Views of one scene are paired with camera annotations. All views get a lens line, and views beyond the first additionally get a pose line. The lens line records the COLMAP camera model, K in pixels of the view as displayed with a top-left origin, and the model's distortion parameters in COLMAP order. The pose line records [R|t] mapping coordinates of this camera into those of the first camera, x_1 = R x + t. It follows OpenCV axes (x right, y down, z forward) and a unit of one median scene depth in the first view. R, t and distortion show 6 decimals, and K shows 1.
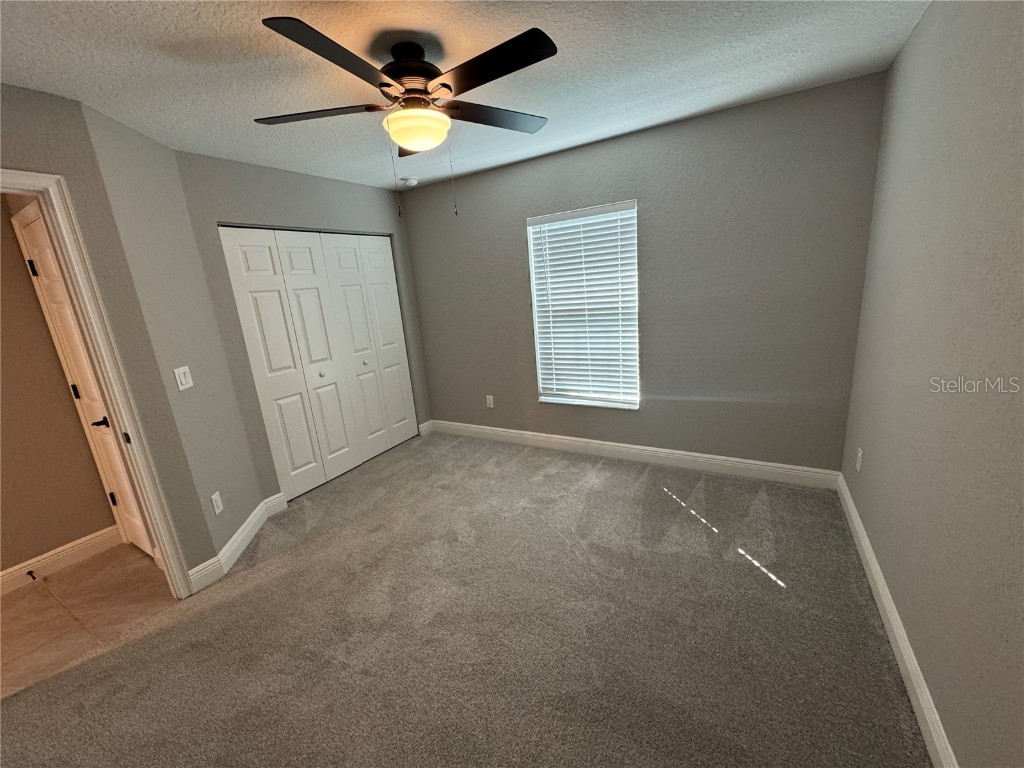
lens RADIAL K [[409.6, 0, 512.0], [0, 409.6, 384.0], [0, 0, 1]] dist [-0.011496, -0.000106]
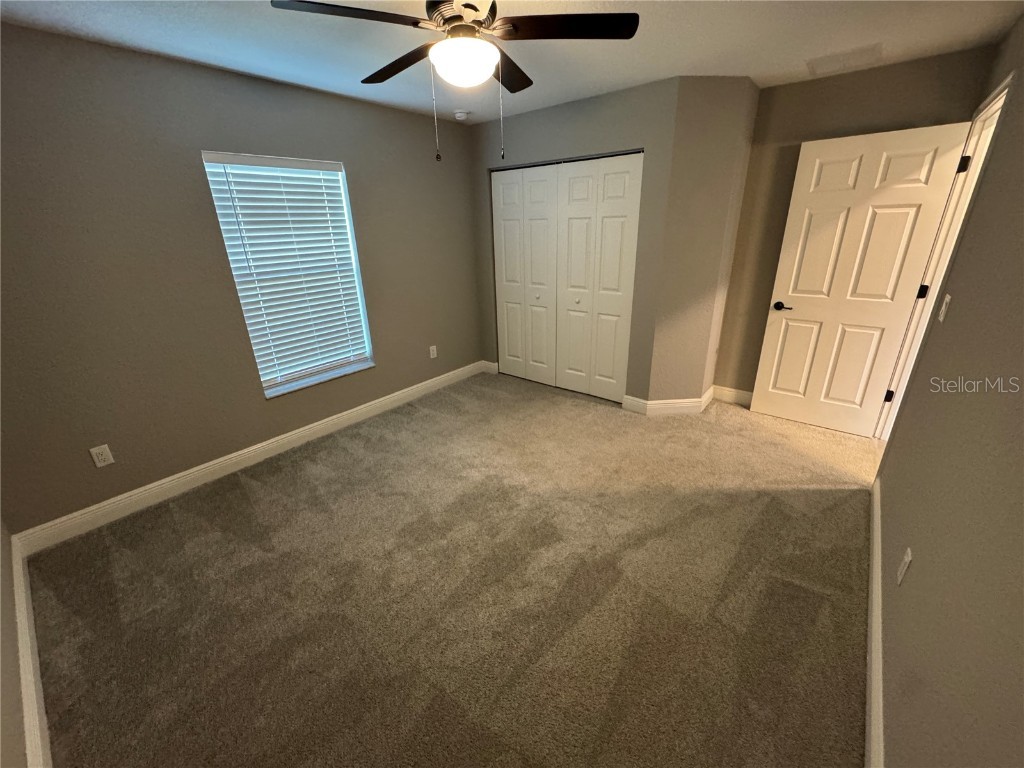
lens RADIAL K [[409.6, 0, 512.0], [0, 409.6, 384.0], [0, 0, 1]] dist [-0.011496, -0.000106]
pose [[0.168757, -0.282368, 0.944346, -0.716048], [0.266996, 0.935363, 0.231969, -0.048030], [-0.948807, 0.212990, 0.233240, 0.439623]]
